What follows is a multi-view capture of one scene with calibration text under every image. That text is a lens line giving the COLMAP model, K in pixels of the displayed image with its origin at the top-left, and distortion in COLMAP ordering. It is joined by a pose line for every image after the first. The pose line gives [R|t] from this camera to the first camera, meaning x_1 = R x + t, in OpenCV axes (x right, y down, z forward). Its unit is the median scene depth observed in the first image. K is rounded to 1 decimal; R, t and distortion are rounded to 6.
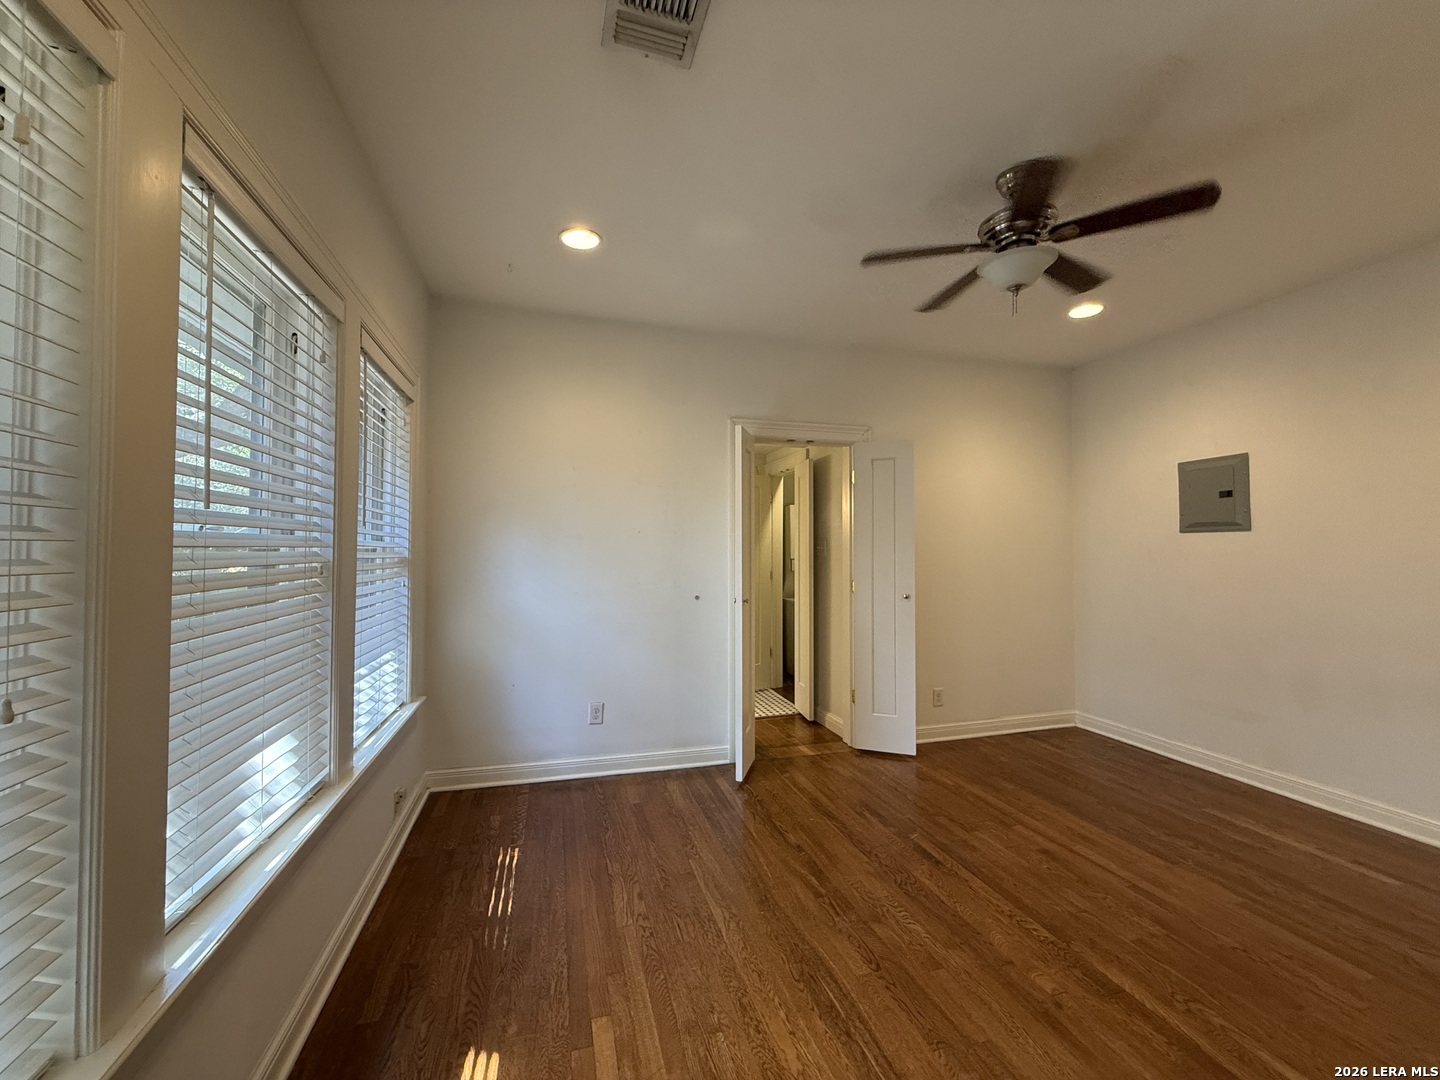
lens RADIAL K [[574.0, 0, 712.6], [0, 574.0, 536.7], [0, 0, 1]] dist [-0.001379, 0.000254]
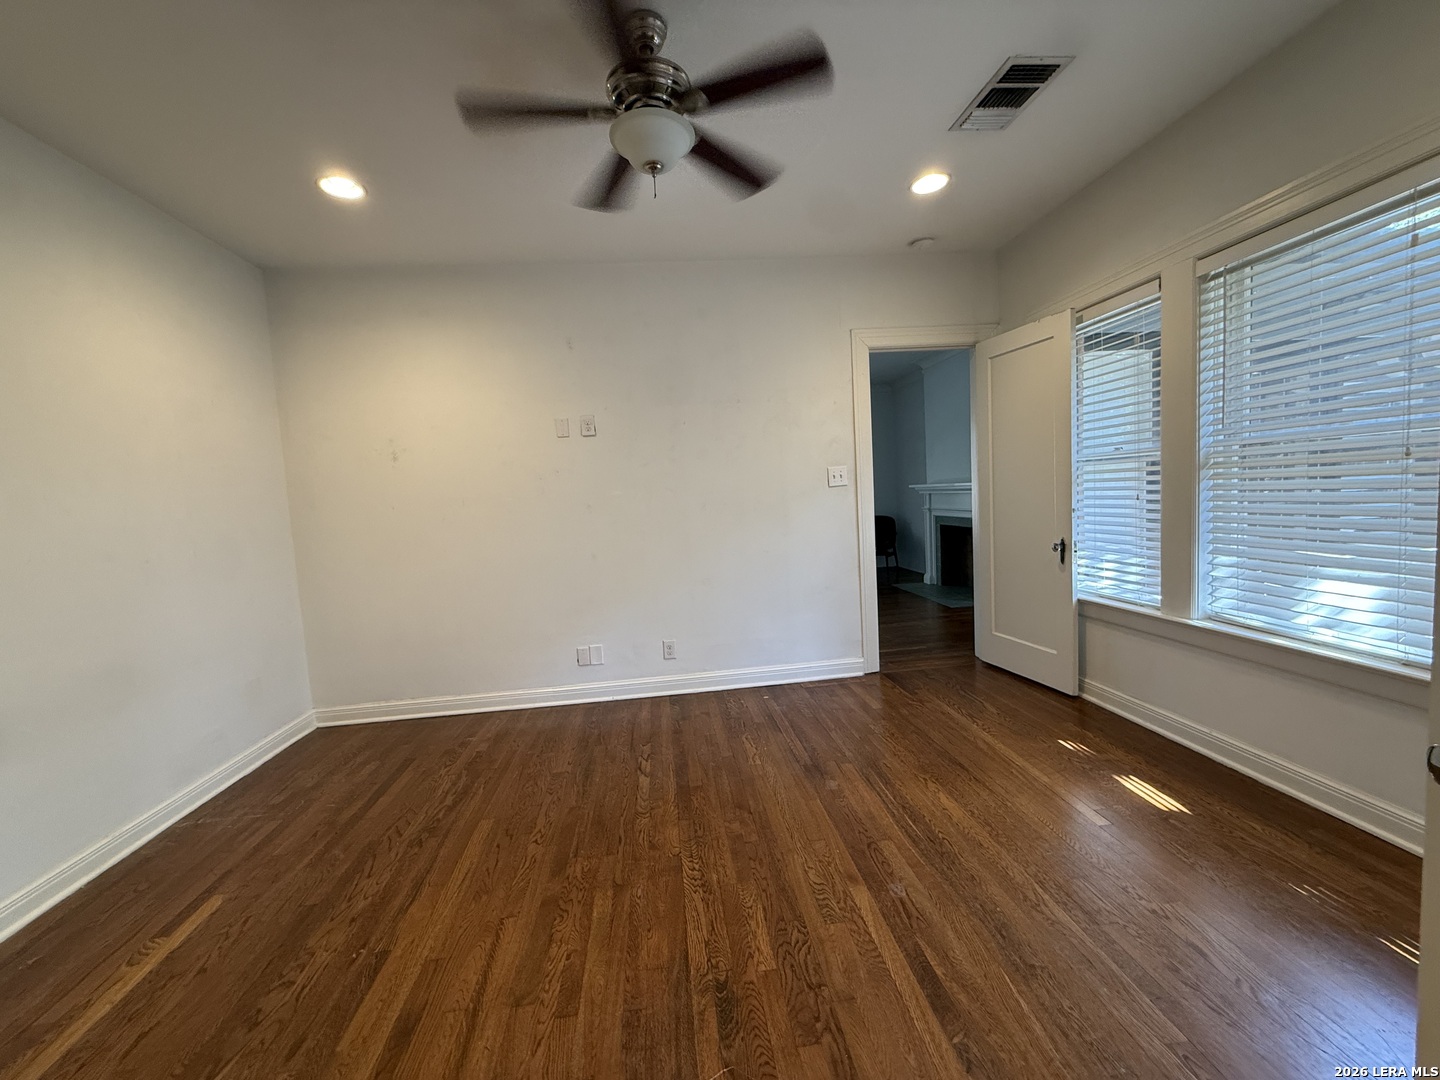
lens RADIAL K [[574.0, 0, 712.9], [0, 574.0, 539.7], [0, 0, 1]] dist [-0.001379, 0.000254]
pose [[-0.983720, 0.045804, 0.173770, 0.272279], [0.057239, 0.996472, 0.061370, 0.056301], [-0.170346, 0.070317, -0.982872, 1.561556]]
